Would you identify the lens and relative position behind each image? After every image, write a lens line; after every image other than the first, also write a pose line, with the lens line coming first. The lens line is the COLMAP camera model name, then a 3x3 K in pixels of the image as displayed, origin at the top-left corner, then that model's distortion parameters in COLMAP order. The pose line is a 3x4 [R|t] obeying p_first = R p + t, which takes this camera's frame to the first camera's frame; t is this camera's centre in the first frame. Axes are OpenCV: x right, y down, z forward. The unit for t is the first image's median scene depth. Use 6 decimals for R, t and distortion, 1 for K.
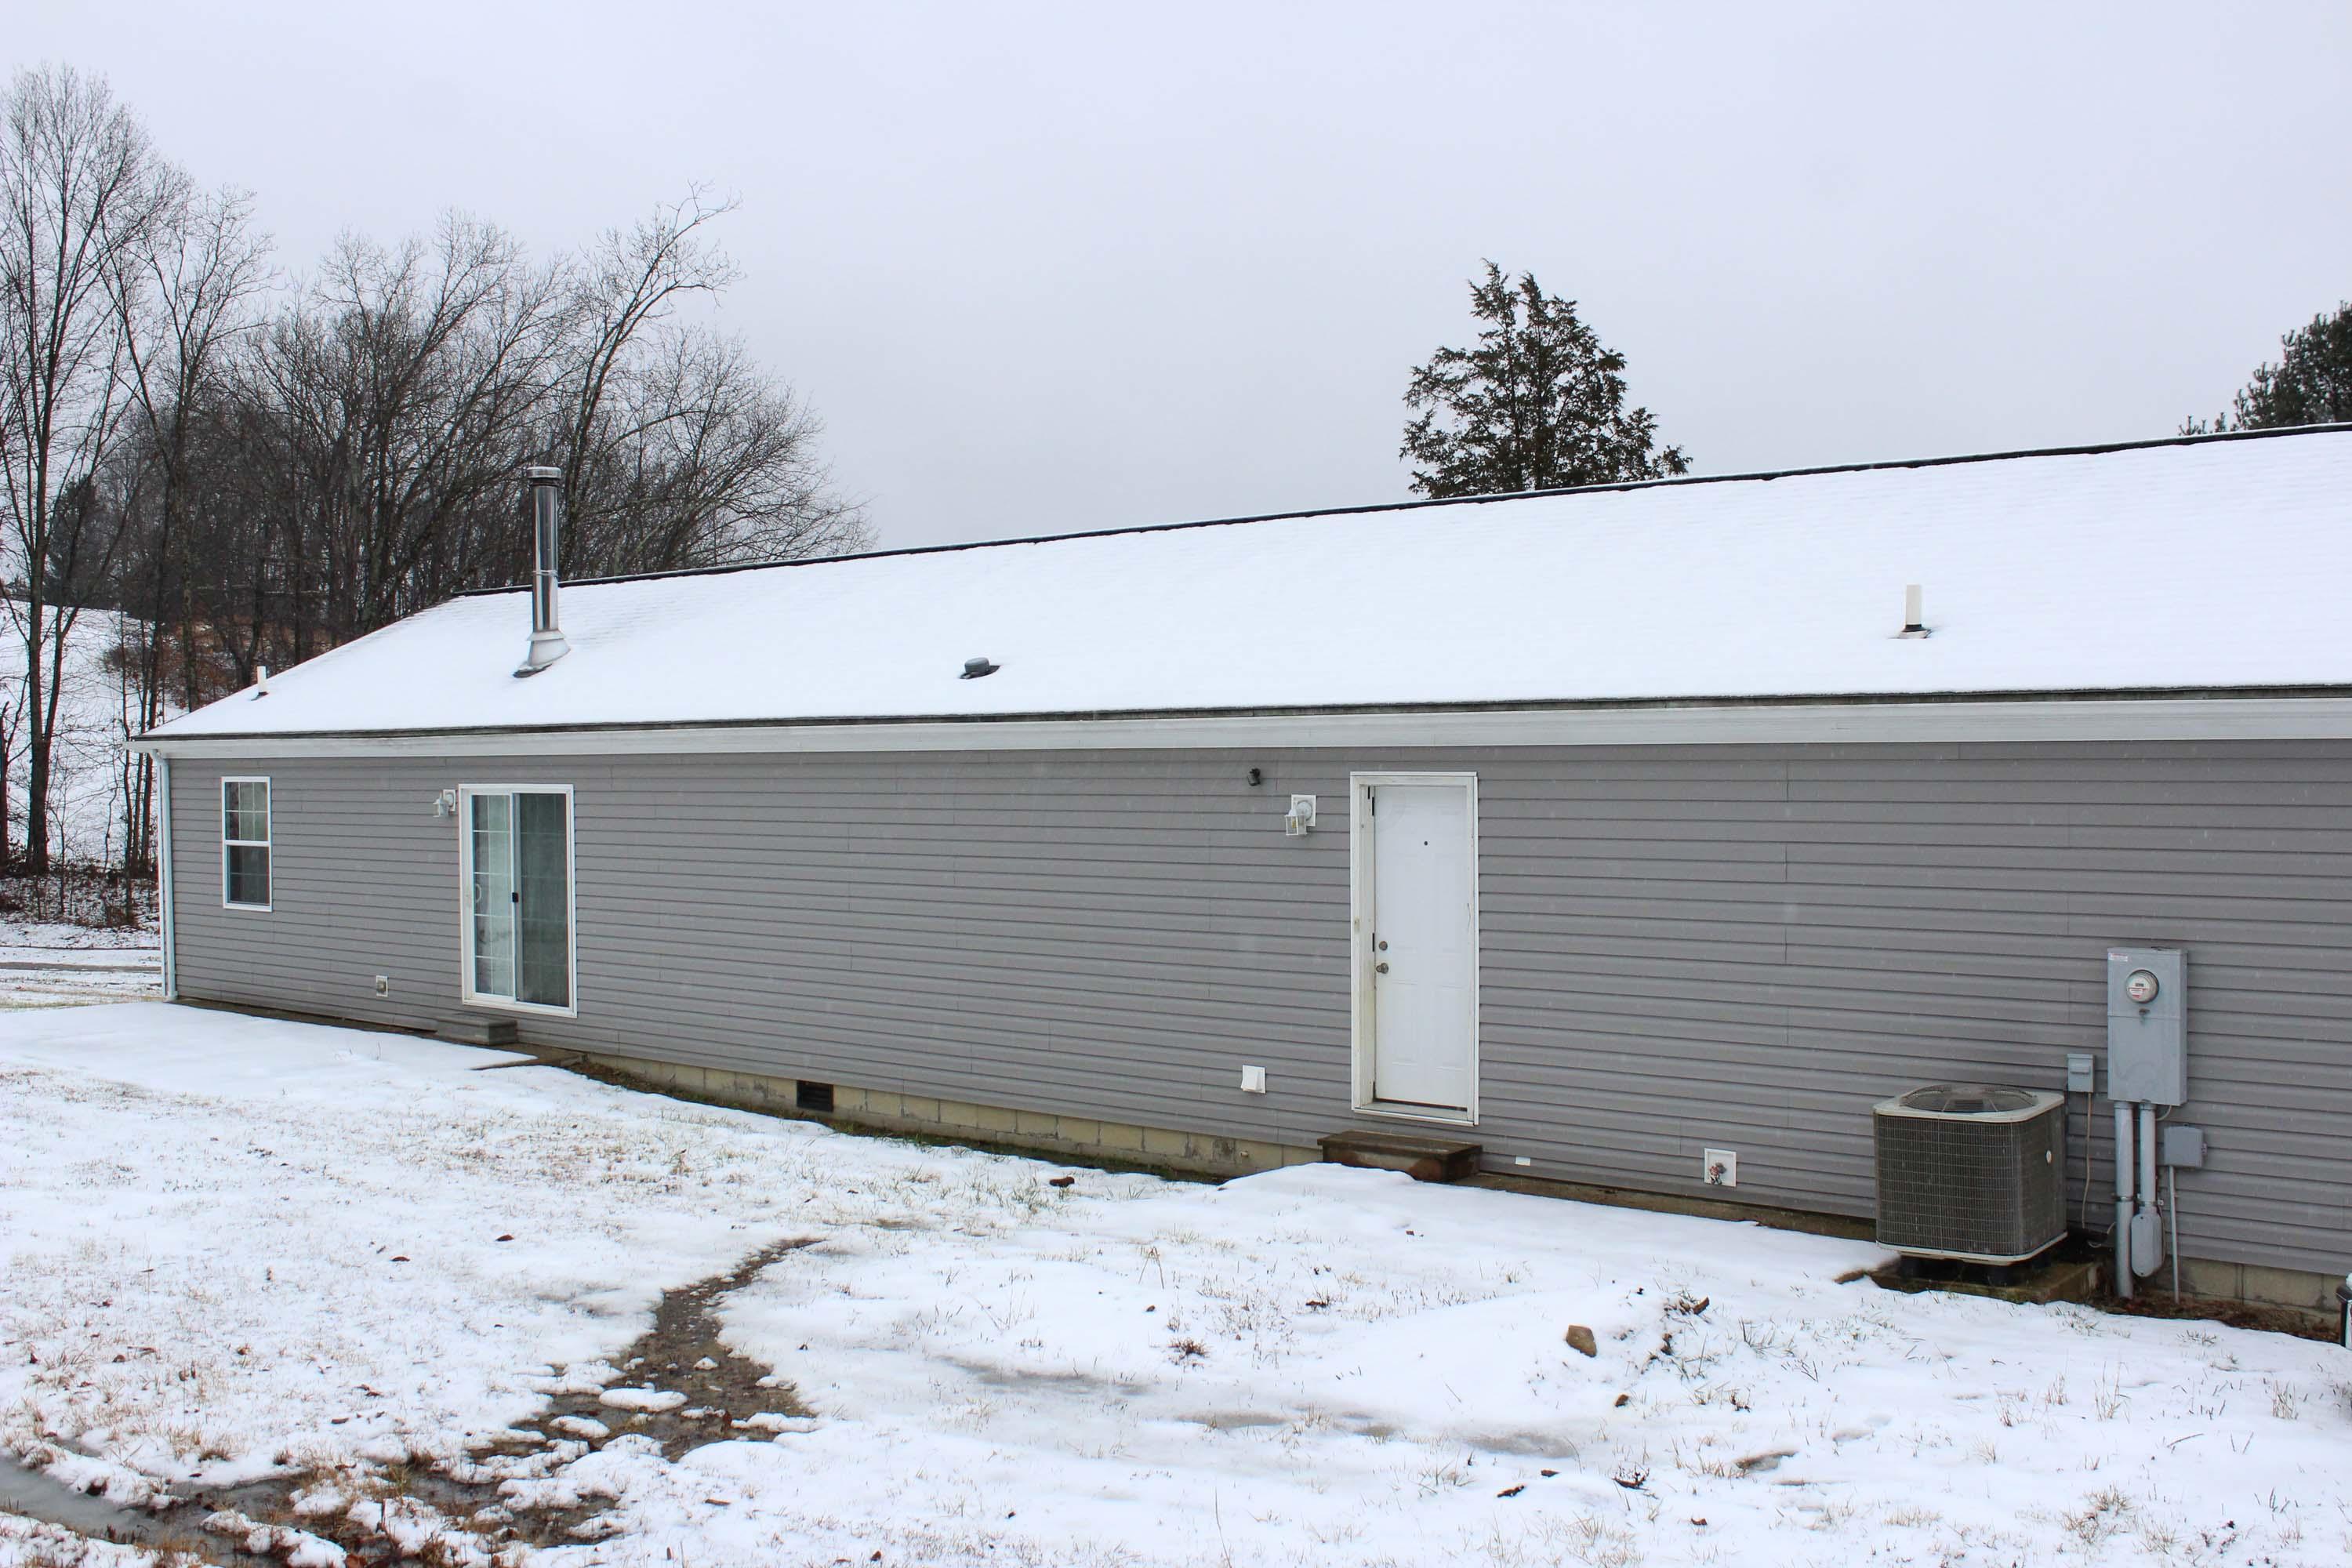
lens RADIAL K [[2520.5, 0, 1174.6], [0, 2520.5, 745.8], [0, 0, 1]] dist [-0.069062, 0.050029]
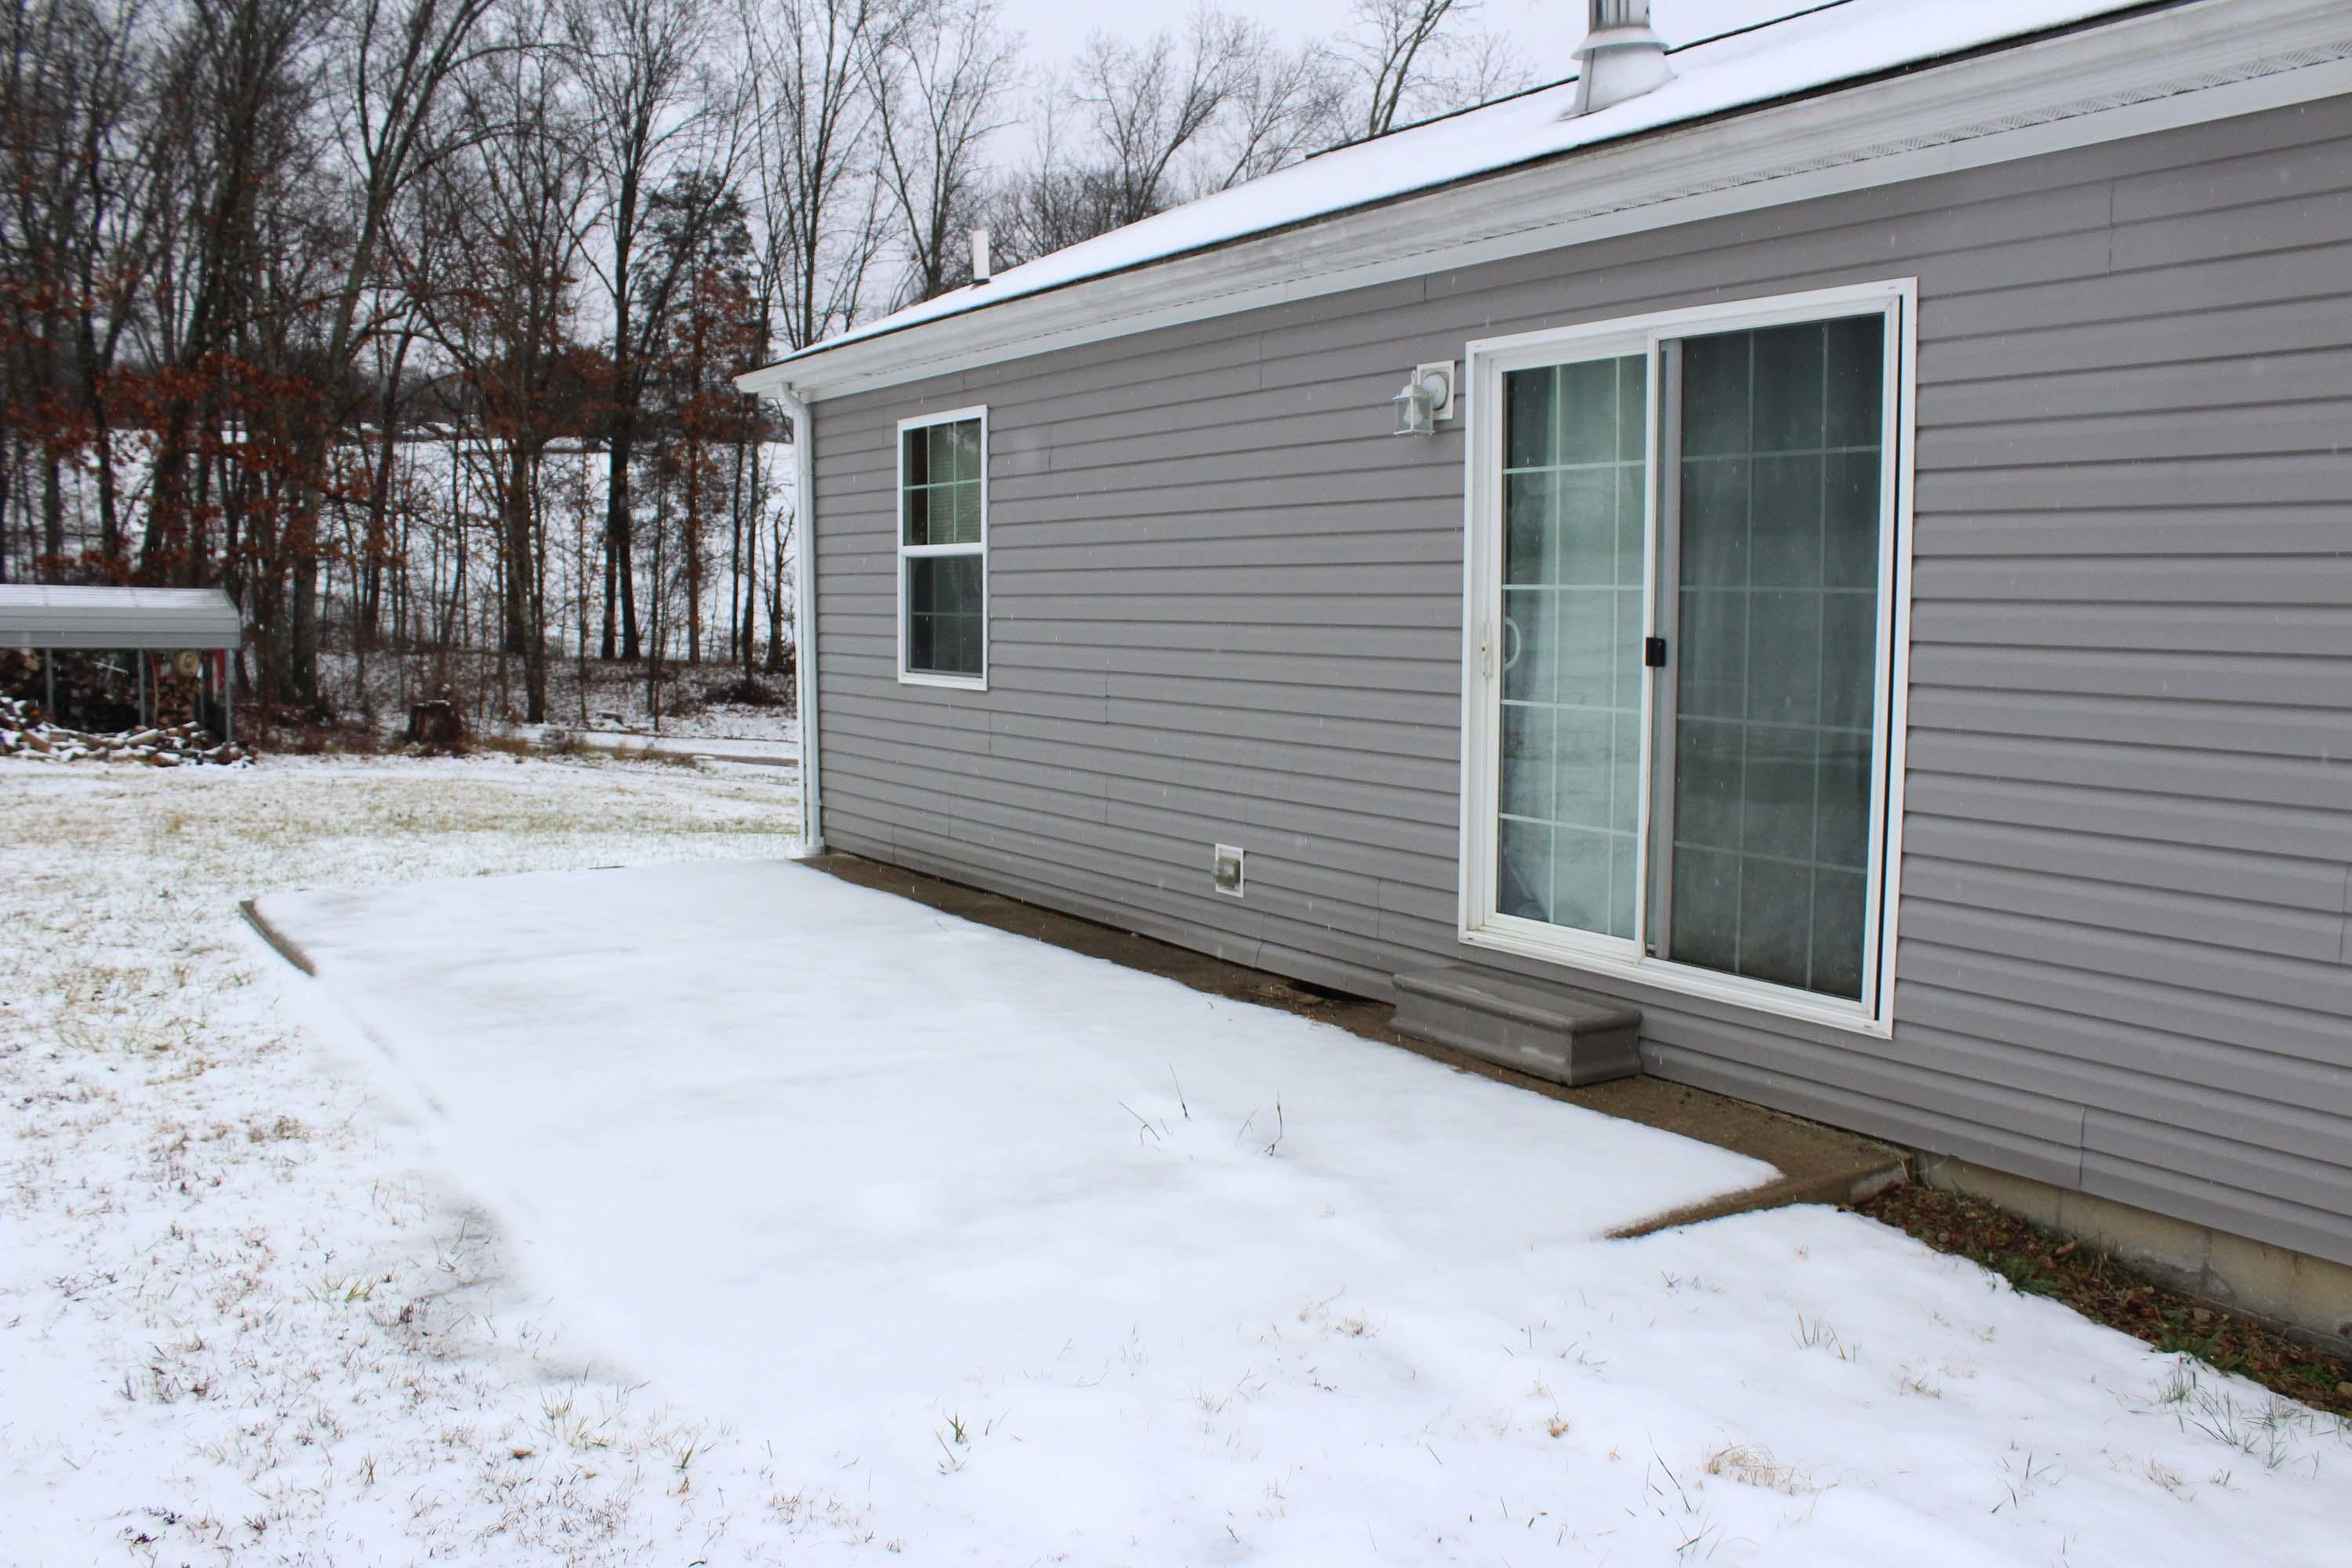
lens RADIAL K [[2033.3, 0, 1176.0], [0, 2033.3, 784.0], [0, 0, 1]] dist [-0.001828, -0.000082]
pose [[0.962467, 0.041598, -0.268193, -0.222683], [-0.017132, 0.995525, 0.092929, 0.047722], [0.270858, -0.084847, 0.958873, 0.638405]]
